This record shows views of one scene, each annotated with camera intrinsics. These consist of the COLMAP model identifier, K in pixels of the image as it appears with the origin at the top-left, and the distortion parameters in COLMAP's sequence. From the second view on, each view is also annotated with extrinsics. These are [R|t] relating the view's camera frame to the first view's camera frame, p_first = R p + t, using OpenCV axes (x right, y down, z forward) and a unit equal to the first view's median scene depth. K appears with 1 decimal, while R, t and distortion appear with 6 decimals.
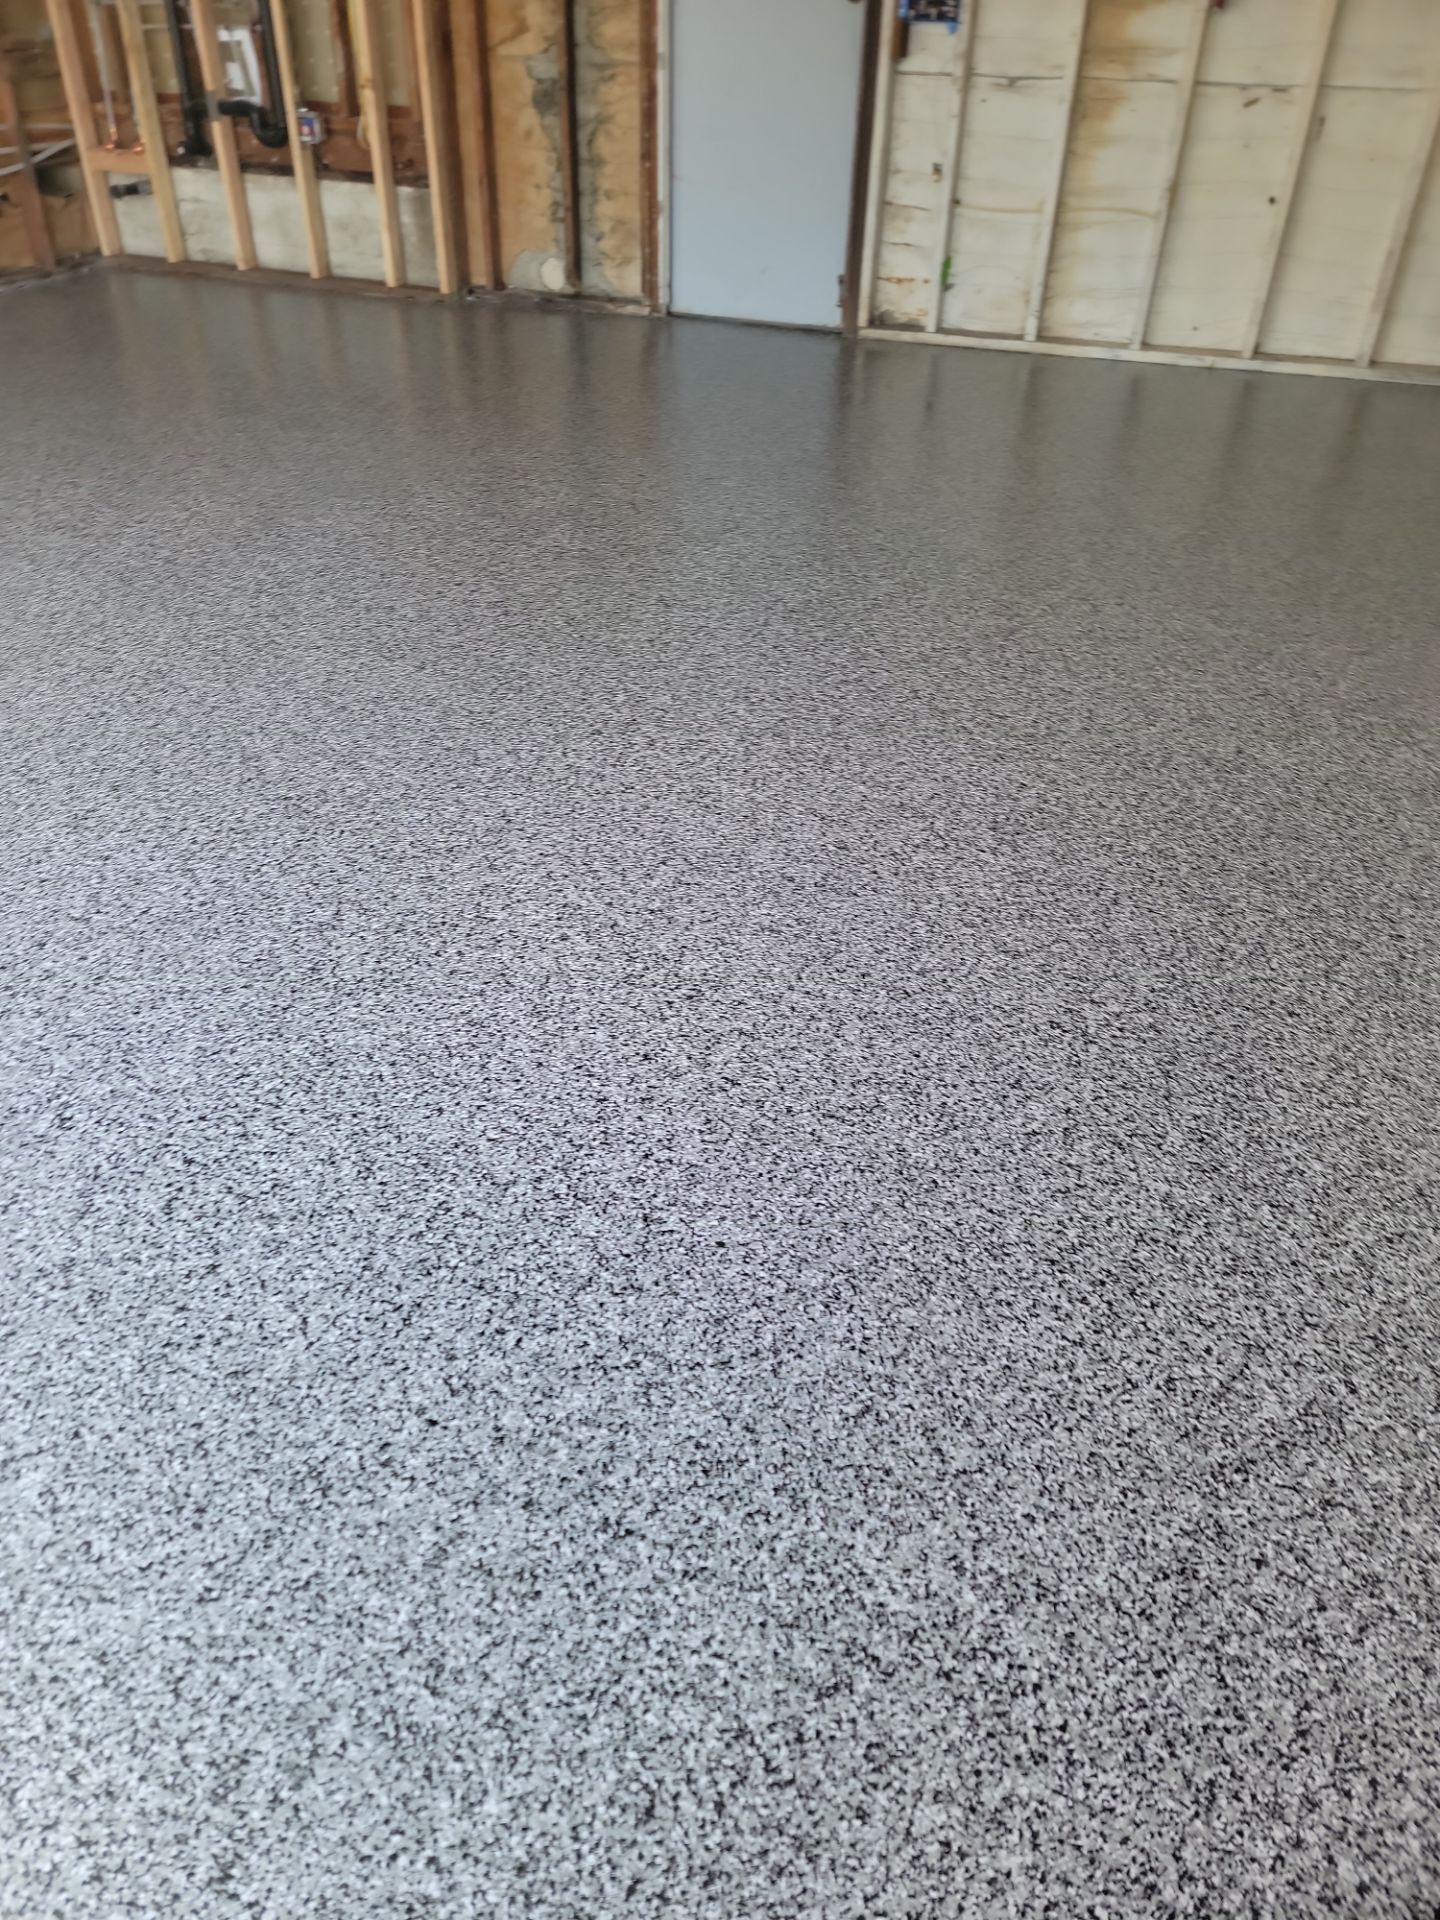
lens RADIAL K [[1382.7, 0, 662.1], [0, 1382.7, 962.2], [0, 0, 1]] dist [0.092635, -0.079174]
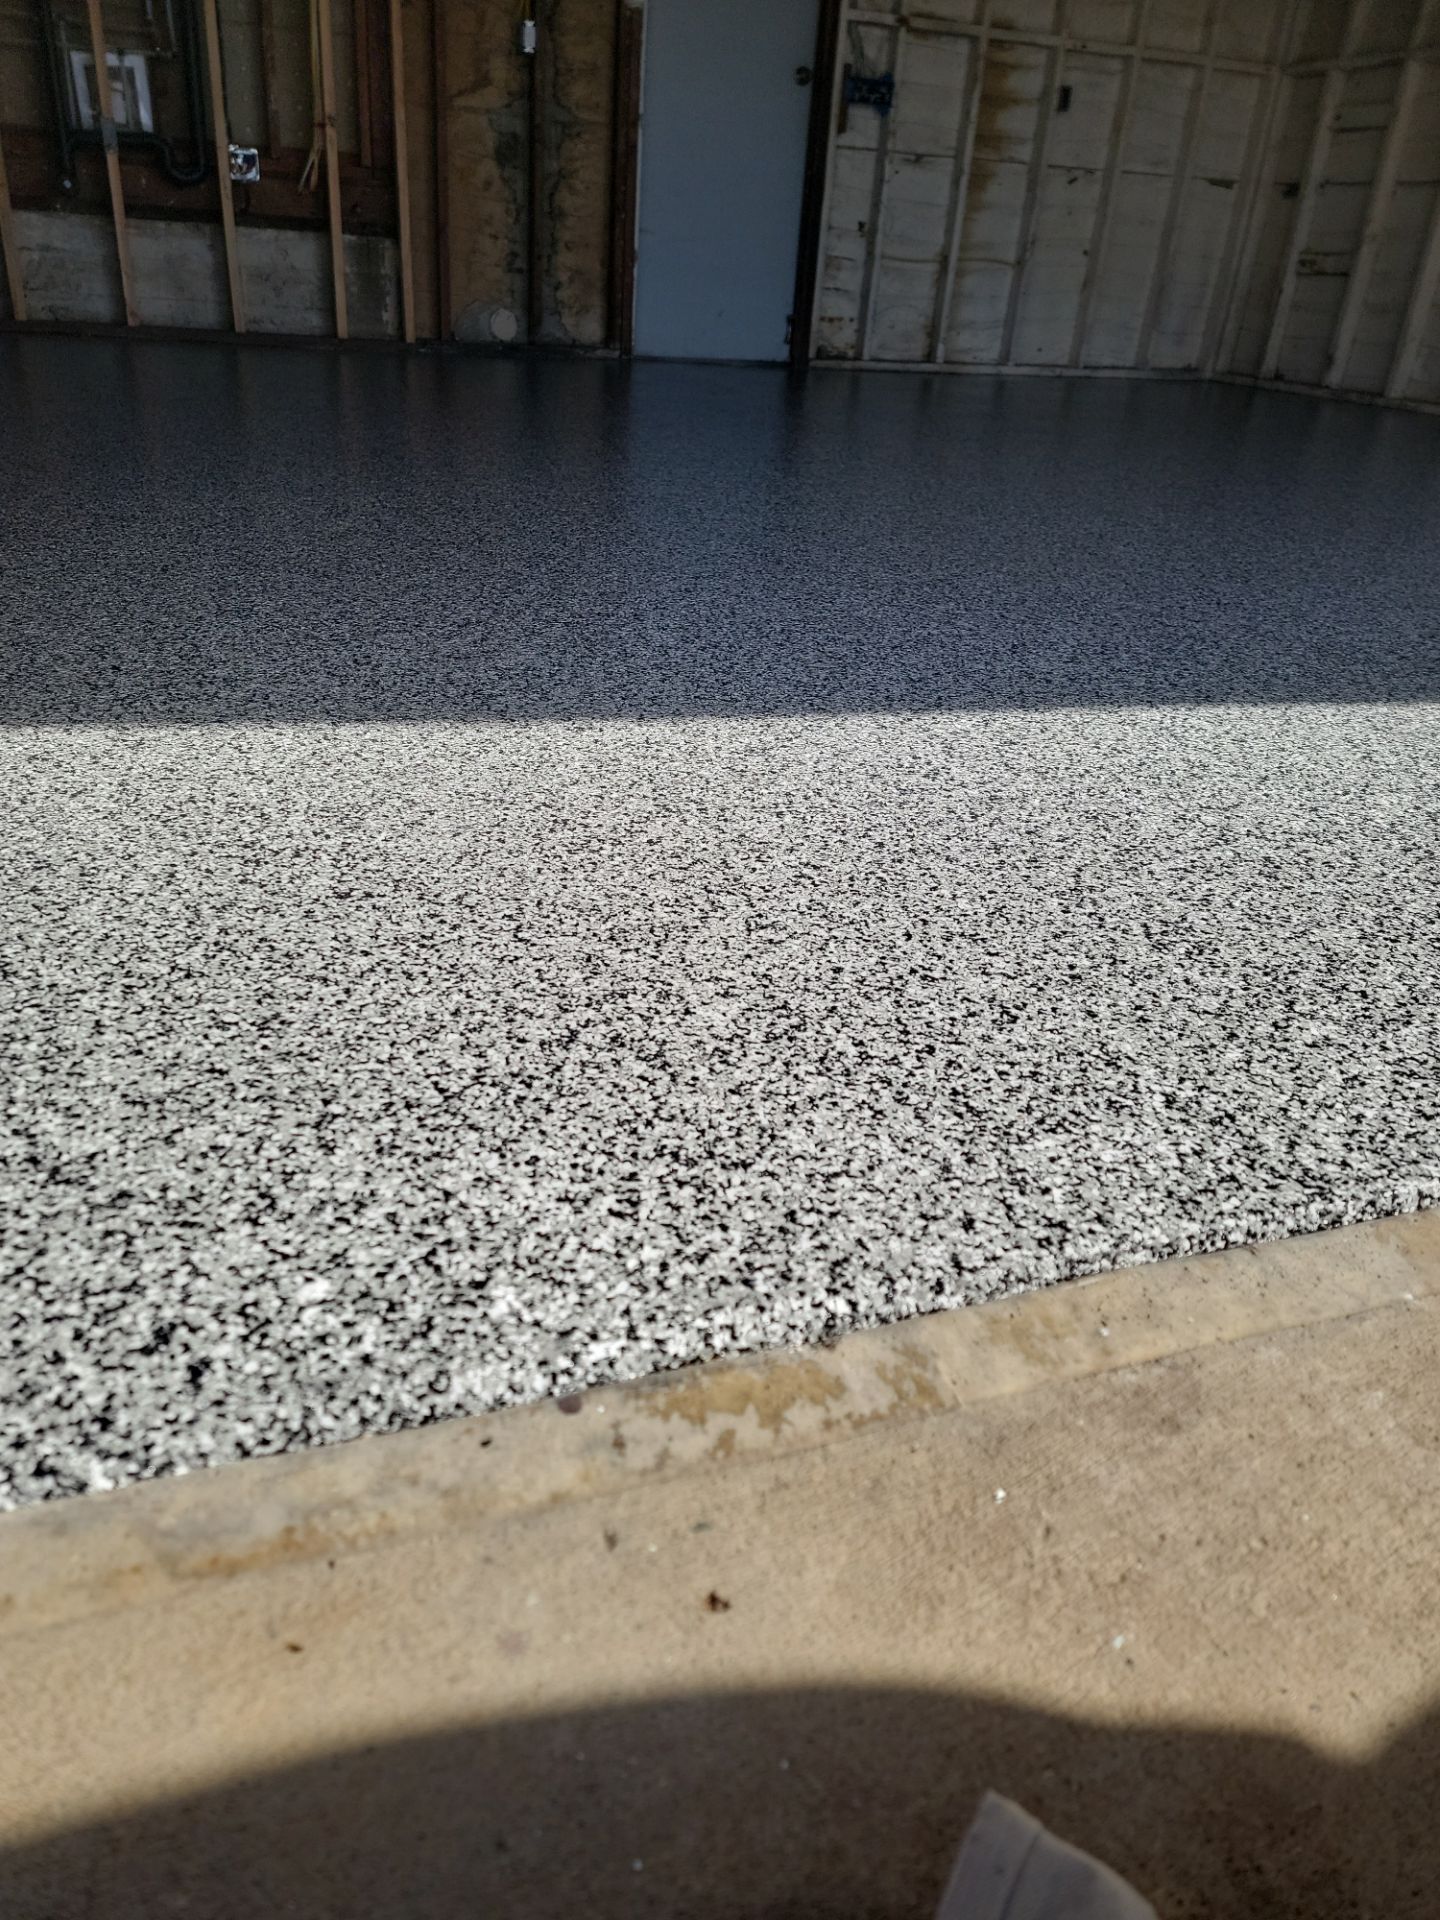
lens RADIAL K [[1382.7, 0, 728.0], [0, 1382.7, 964.2], [0, 0, 1]] dist [0.092635, -0.079174]
pose [[0.734276, -0.269129, 0.623225, -3.280642], [0.354121, 0.935103, -0.013413, 0.037195], [-0.579169, 0.230546, 0.781928, 1.055721]]
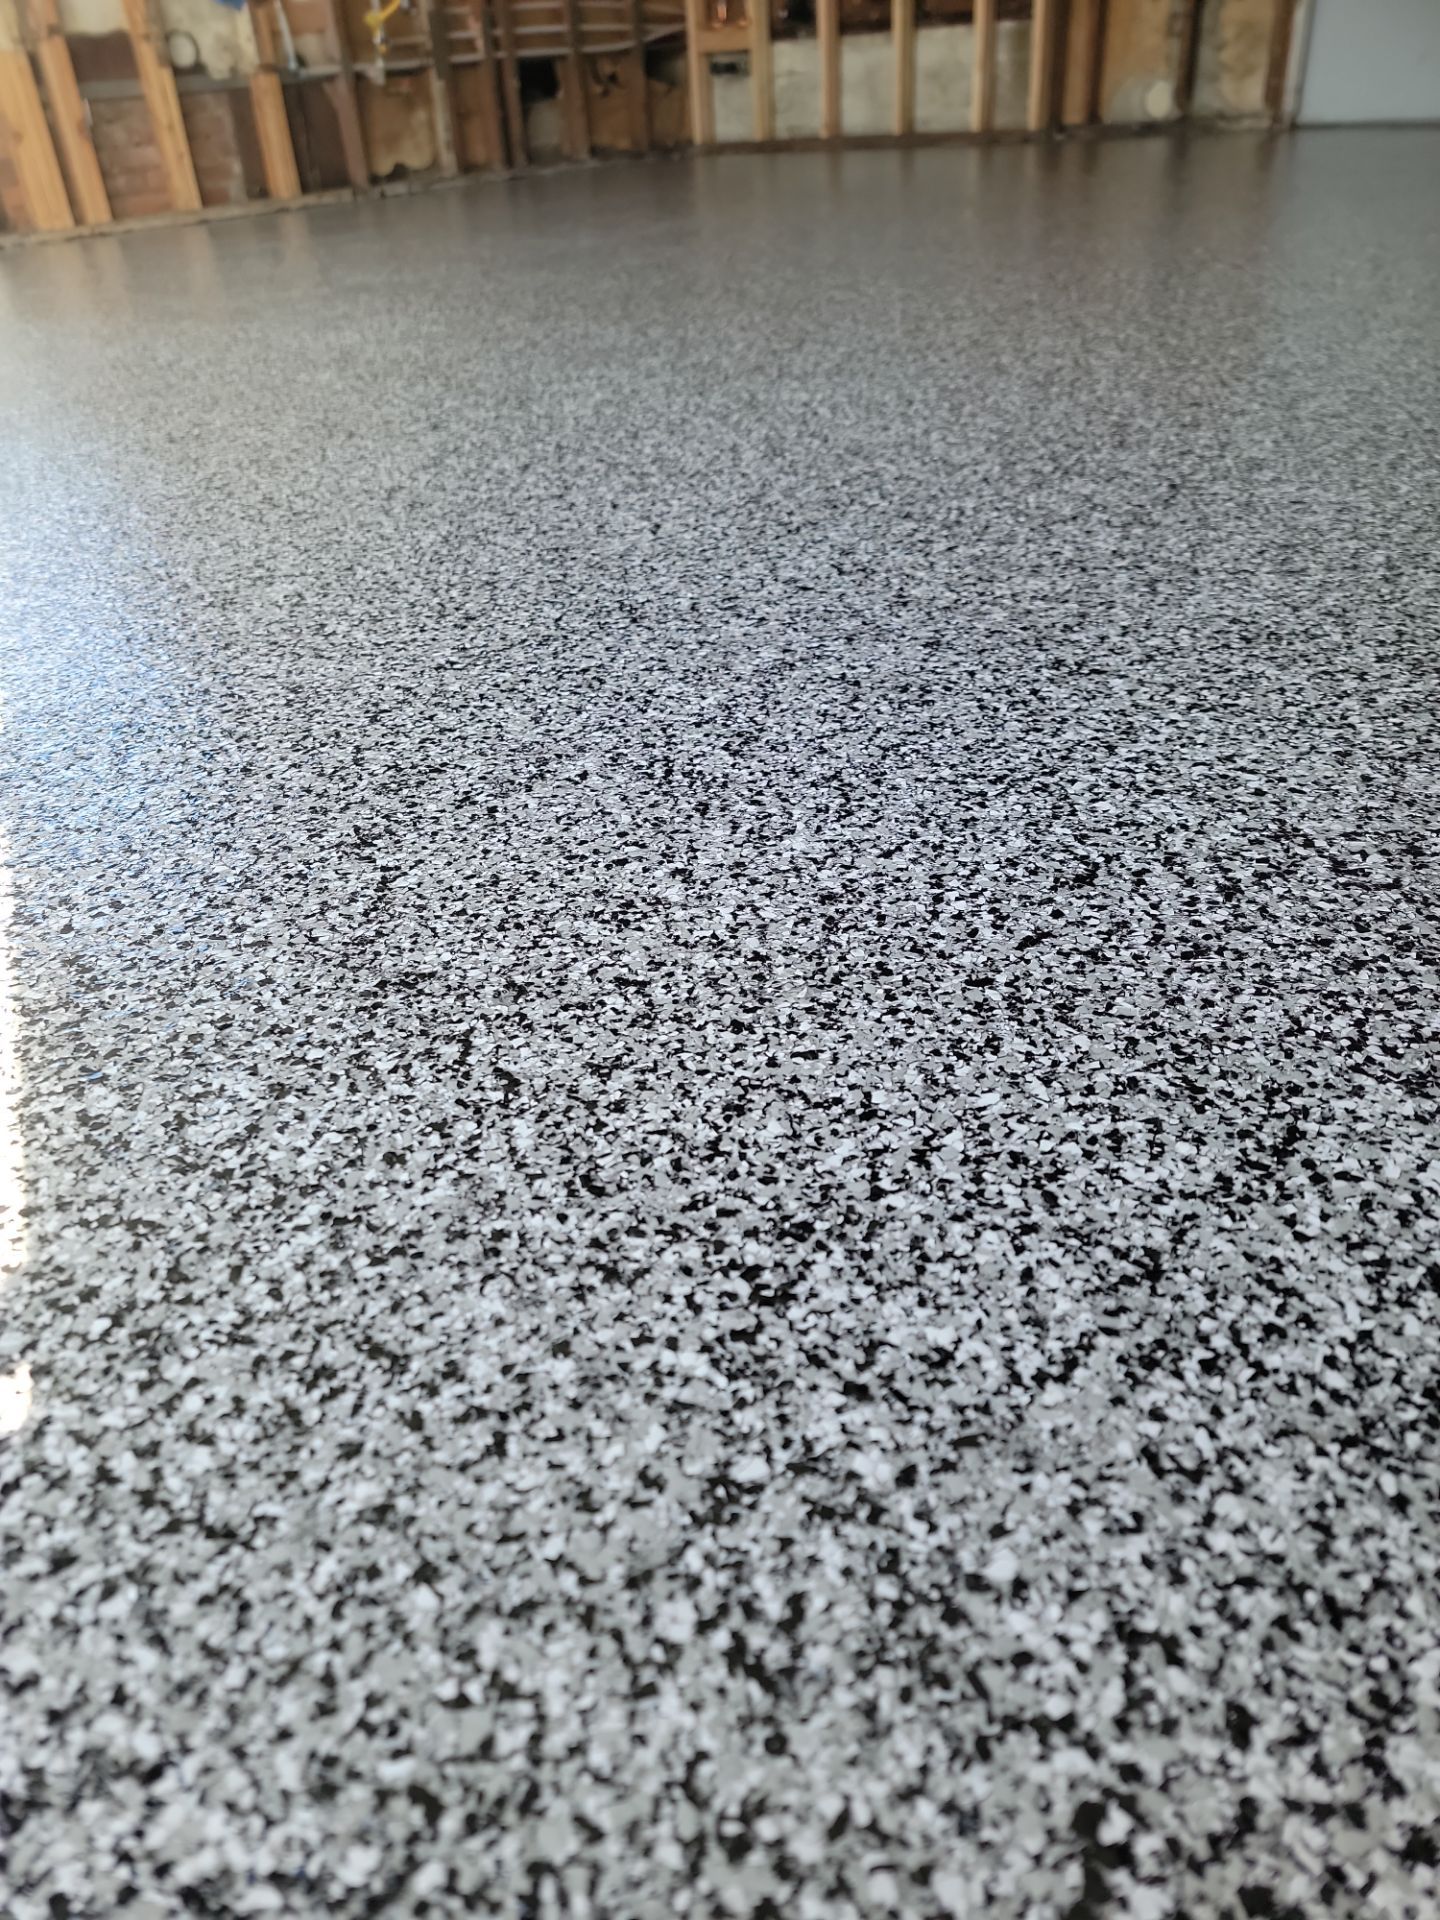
lens RADIAL K [[1382.5, 0, 649.4], [0, 1382.5, 967.1], [0, 0, 1]] dist [0.063021, -0.053117]
pose [[0.929590, 0.137911, -0.341823, 0.018259], [-0.151234, 0.988419, -0.012499, 0.548872], [0.336141, 0.063314, 0.939681, 0.380954]]
